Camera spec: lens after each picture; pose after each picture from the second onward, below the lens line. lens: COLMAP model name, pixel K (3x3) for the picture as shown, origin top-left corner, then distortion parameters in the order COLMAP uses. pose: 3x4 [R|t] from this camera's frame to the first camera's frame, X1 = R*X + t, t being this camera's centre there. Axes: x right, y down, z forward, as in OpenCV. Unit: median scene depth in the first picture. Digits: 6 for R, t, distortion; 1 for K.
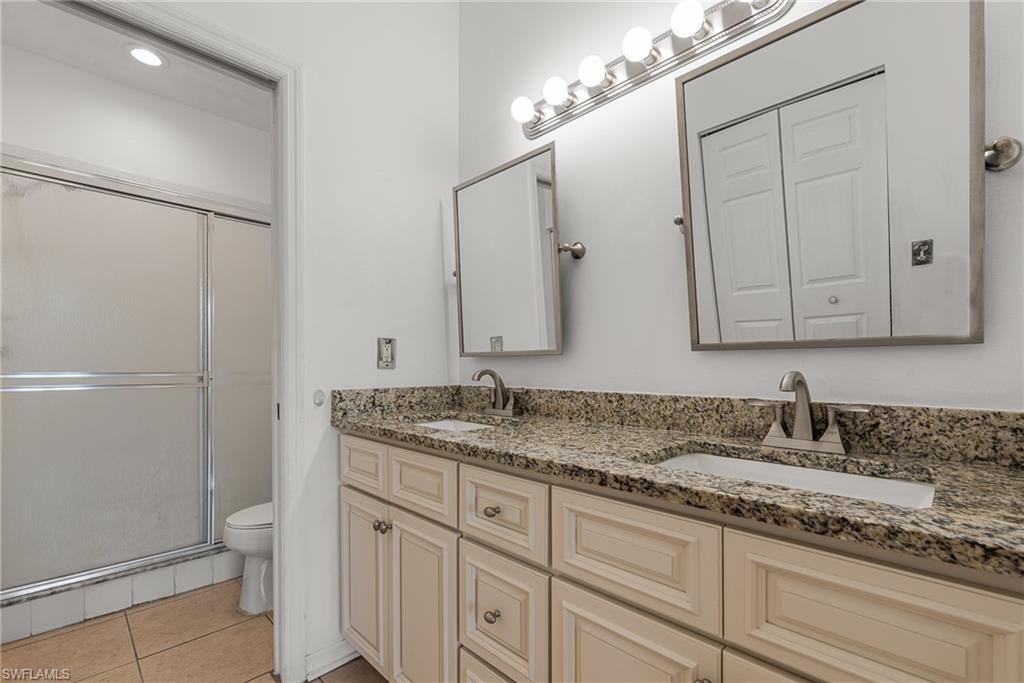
lens RADIAL K [[450.2, 0, 514.6], [0, 450.2, 361.2], [0, 0, 1]] dist [0.000300, 0.000143]
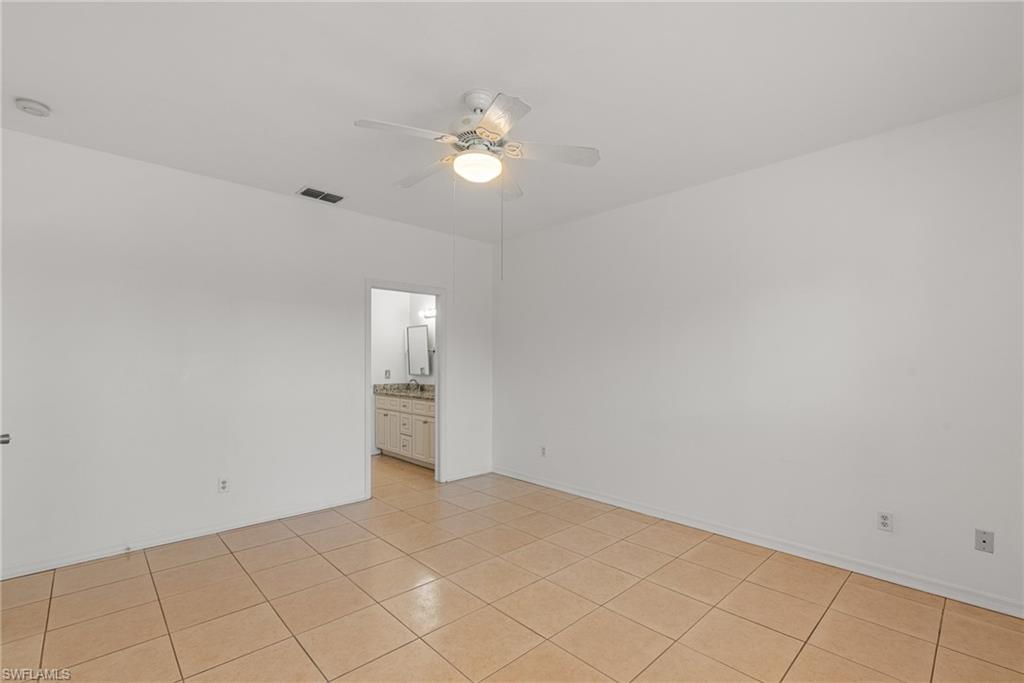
lens RADIAL K [[450.2, 0, 514.6], [0, 450.2, 361.2], [0, 0, 1]] dist [0.000300, 0.000143]
pose [[0.999460, 0.003087, -0.032719, 0.979434], [-0.002914, 0.999982, 0.005318, -0.166133], [0.032735, -0.005219, 0.999450, -2.967932]]
